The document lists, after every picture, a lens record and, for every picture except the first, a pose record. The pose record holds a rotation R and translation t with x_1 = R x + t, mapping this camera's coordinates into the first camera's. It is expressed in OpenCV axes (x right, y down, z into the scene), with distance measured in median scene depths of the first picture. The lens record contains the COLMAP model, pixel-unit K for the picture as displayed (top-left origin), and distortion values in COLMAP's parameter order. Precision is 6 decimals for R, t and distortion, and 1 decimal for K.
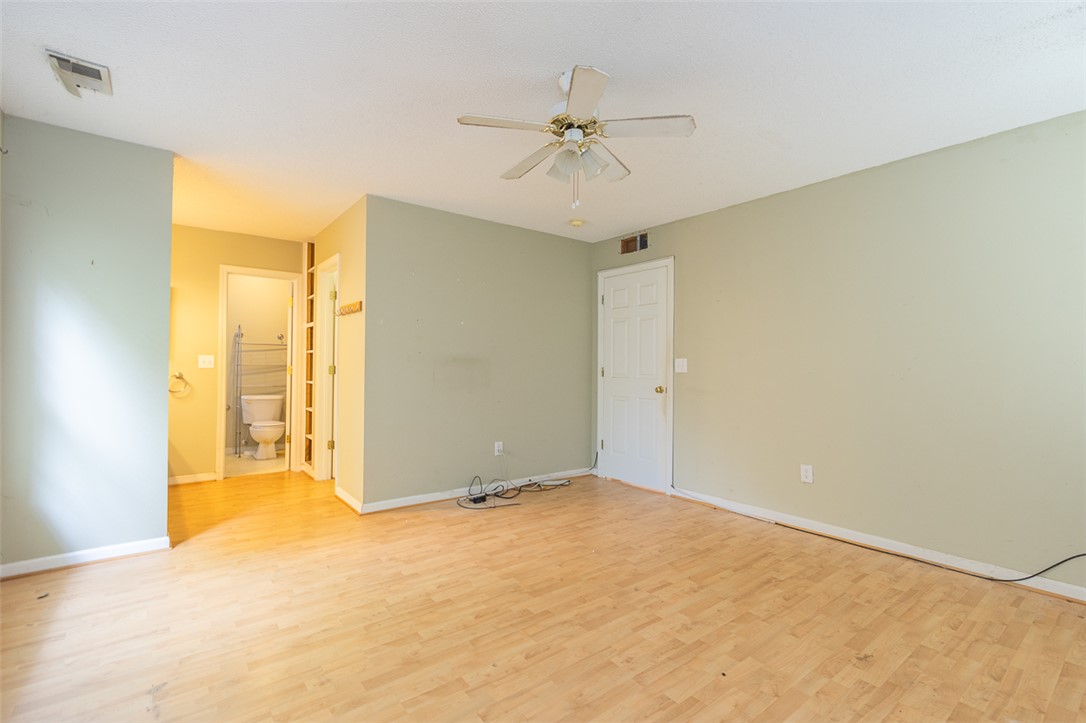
lens RADIAL K [[494.8, 0, 551.4], [0, 494.8, 355.0], [0, 0, 1]] dist [0.001507, -0.000226]
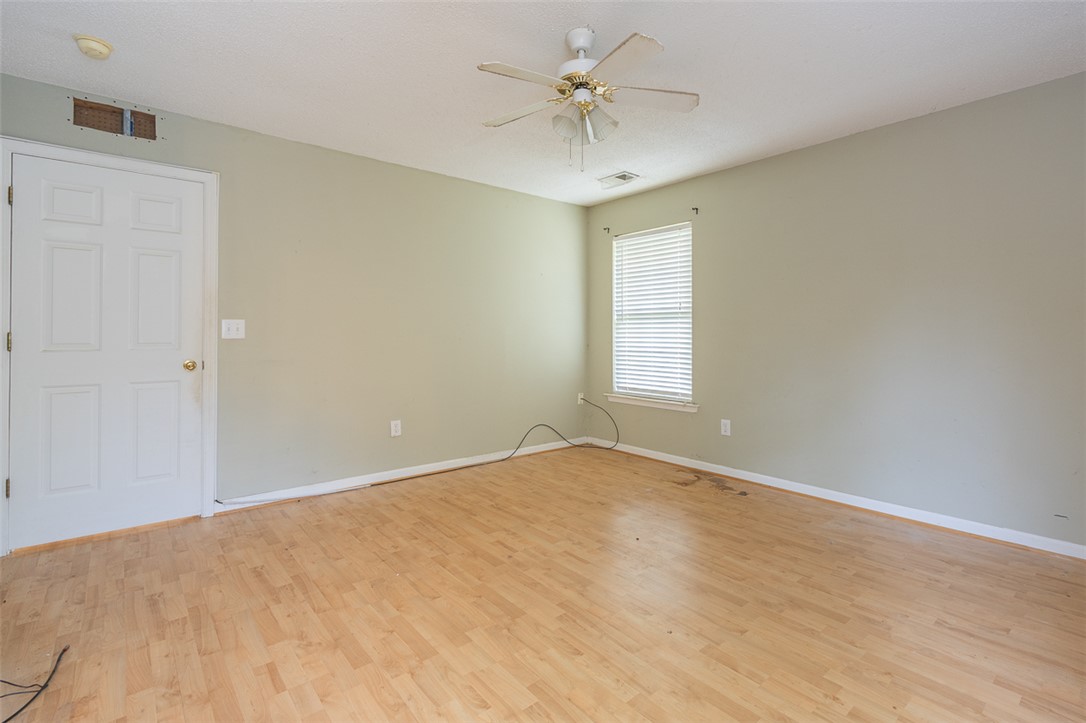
lens RADIAL K [[491.7, 0, 541.5], [0, 491.7, 335.1], [0, 0, 1]] dist [0.000769, -0.021651]
pose [[-0.018310, -0.010596, 0.999776, -0.581500], [-0.025847, 0.999615, 0.010121, 0.013922], [-0.999498, -0.025656, -0.018577, 0.712720]]
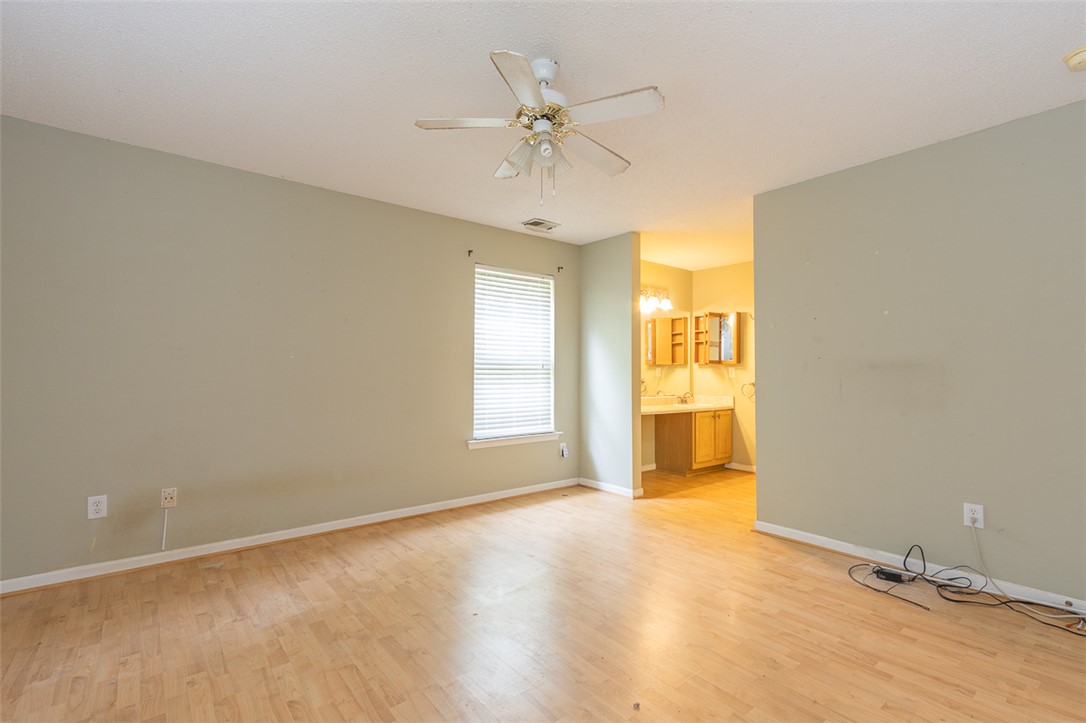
lens RADIAL K [[494.4, 0, 547.5], [0, 494.4, 364.9], [0, 0, 1]] dist [-0.002440, -0.000281]
pose [[0.018852, -0.020630, -0.999609, 0.618815], [0.020694, 0.999581, -0.020239, 0.016381], [0.999608, -0.020305, 0.019271, 0.646503]]
